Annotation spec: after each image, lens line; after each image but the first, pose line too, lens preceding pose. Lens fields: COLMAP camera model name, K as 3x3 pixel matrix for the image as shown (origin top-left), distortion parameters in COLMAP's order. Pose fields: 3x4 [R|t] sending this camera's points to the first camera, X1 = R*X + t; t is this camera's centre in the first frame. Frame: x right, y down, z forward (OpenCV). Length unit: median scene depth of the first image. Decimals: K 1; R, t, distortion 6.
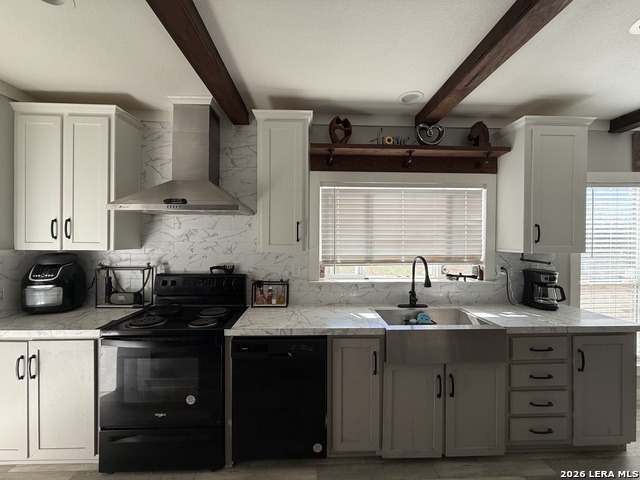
lens RADIAL K [[252.8, 0, 319.3], [0, 252.8, 240.6], [0, 0, 1]] dist [-0.002829, 0.000615]
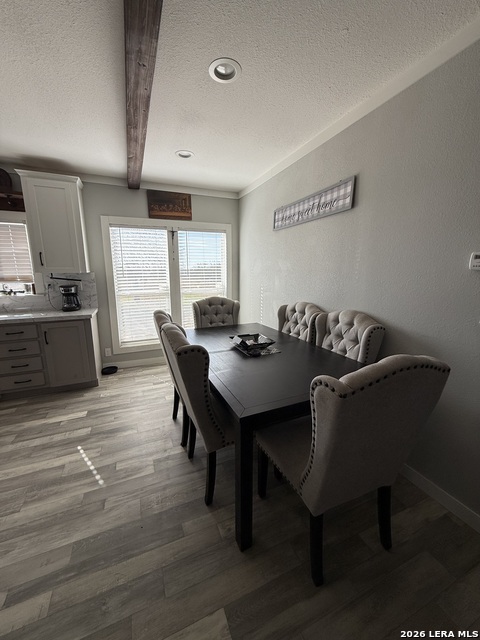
lens RADIAL K [[252.8, 0, 235.8], [0, 252.8, 321.2], [0, 0, 1]] dist [-0.002829, 0.000615]
pose [[0.933965, -0.069998, 0.350441, 1.240575], [0.005289, 0.983230, 0.182296, 0.059085], [-0.357324, -0.168404, 0.918673, -0.710840]]
